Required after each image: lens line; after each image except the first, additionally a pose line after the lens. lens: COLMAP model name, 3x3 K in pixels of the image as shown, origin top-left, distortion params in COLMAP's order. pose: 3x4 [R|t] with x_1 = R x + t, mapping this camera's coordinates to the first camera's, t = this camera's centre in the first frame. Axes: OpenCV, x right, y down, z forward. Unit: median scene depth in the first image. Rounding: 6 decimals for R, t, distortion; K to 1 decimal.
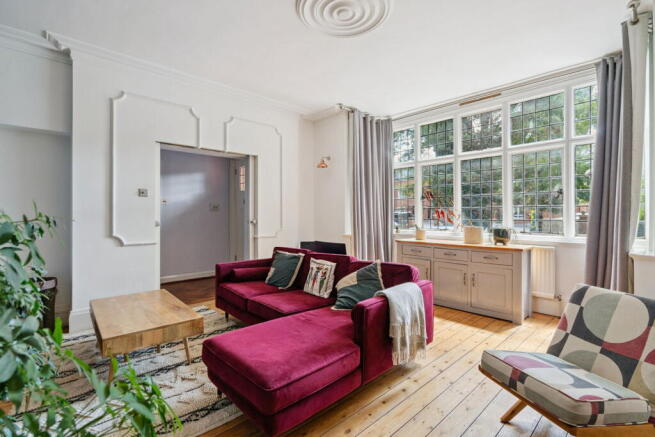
lens RADIAL K [[302.6, 0, 328.1], [0, 302.6, 215.2], [0, 0, 1]] dist [-0.002986, 0.001058]
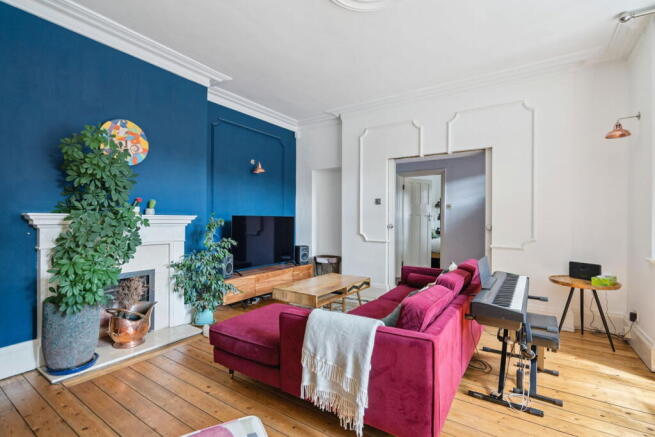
lens RADIAL K [[302.6, 0, 328.2], [0, 302.6, 220.0], [0, 0, 1]] dist [-0.002986, 0.001058]
pose [[0.233251, 0.001298, -0.972416, 0.549691], [-0.012208, 0.999924, -0.001594, 0.007896], [0.972340, 0.012243, 0.233249, 0.464733]]
